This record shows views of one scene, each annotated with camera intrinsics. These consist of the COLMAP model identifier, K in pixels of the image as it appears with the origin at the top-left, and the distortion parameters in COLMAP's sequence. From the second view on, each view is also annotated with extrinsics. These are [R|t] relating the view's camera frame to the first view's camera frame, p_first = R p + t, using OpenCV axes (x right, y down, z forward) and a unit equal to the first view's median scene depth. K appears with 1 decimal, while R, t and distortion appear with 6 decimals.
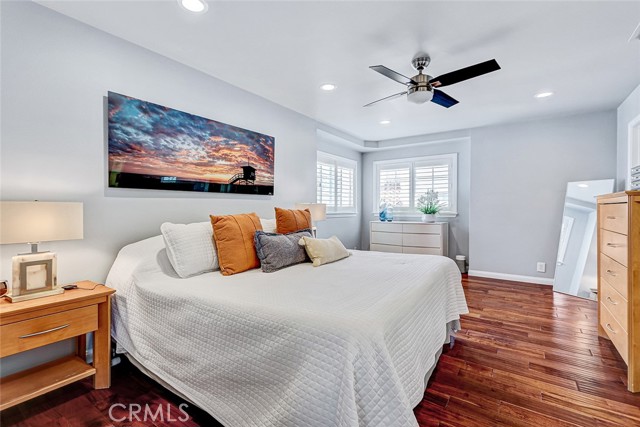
lens RADIAL K [[292.6, 0, 320.2], [0, 292.6, 207.7], [0, 0, 1]] dist [-0.000311, -0.002185]
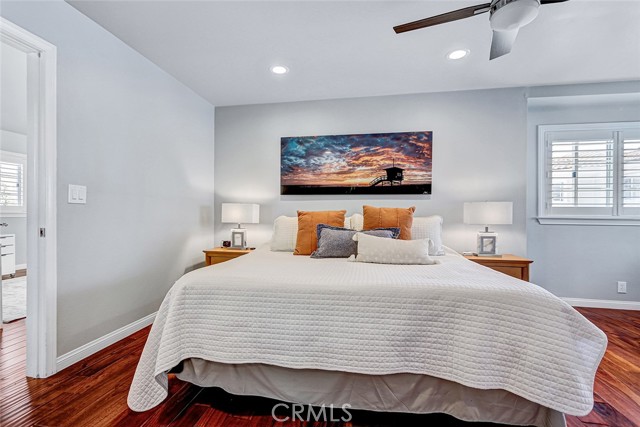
lens RADIAL K [[292.6, 0, 320.5], [0, 292.6, 213.9], [0, 0, 1]] dist [-0.000311, -0.002185]
pose [[0.423680, 0.001453, -0.905811, 0.678836], [-0.007736, 0.999968, -0.002014, 0.031355], [0.905779, 0.007861, 0.423678, 0.378591]]
